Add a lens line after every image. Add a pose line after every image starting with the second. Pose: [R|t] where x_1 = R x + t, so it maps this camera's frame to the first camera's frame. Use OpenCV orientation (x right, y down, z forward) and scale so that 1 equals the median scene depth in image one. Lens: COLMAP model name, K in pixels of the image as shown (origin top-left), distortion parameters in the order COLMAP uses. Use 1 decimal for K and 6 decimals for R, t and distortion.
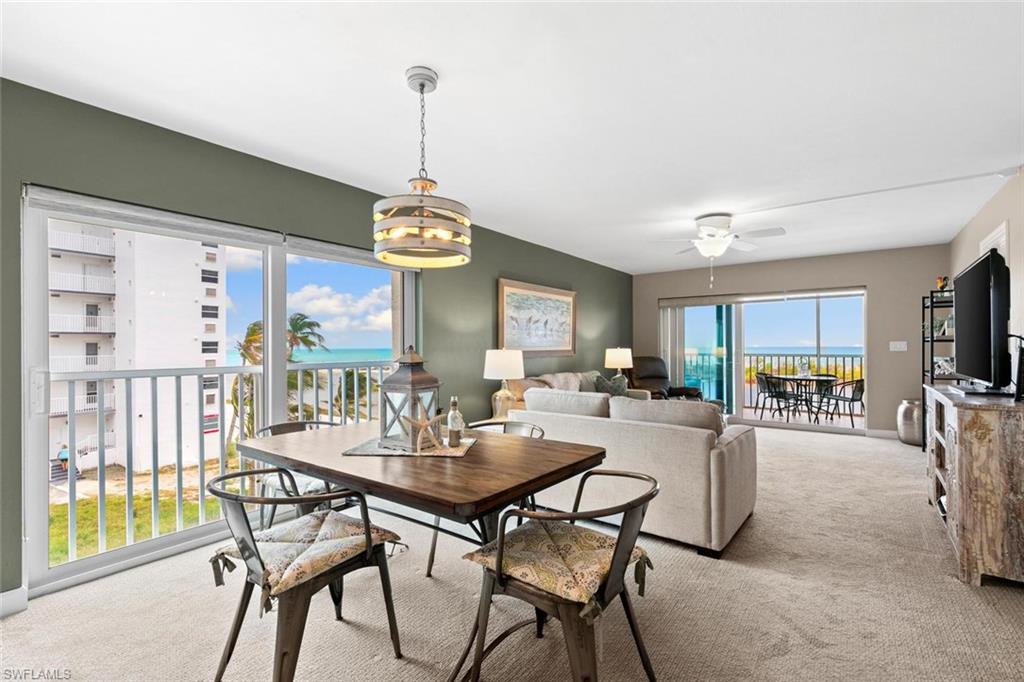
lens RADIAL K [[470.3, 0, 453.5], [0, 470.3, 343.3], [0, 0, 1]] dist [0.053133, -0.000022]
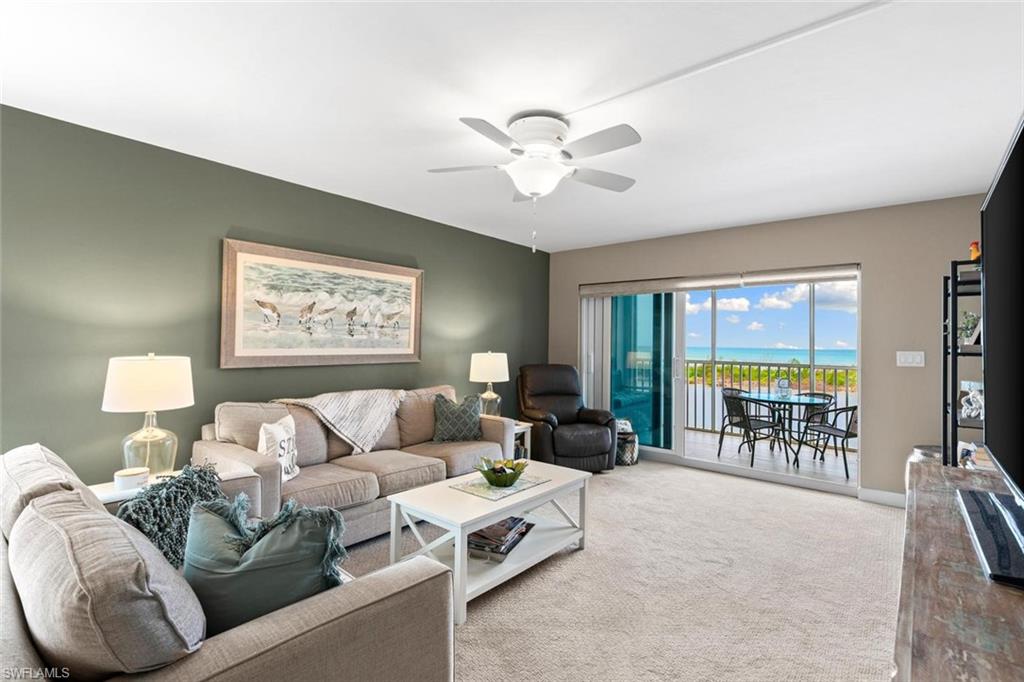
lens RADIAL K [[470.3, 0, 453.5], [0, 470.3, 343.3], [0, 0, 1]] dist [0.053133, -0.000022]
pose [[0.997543, 0.018038, -0.067697, 0.343774], [-0.017437, 0.999803, 0.009452, -0.009442], [0.067855, -0.008248, 0.997661, 0.313895]]
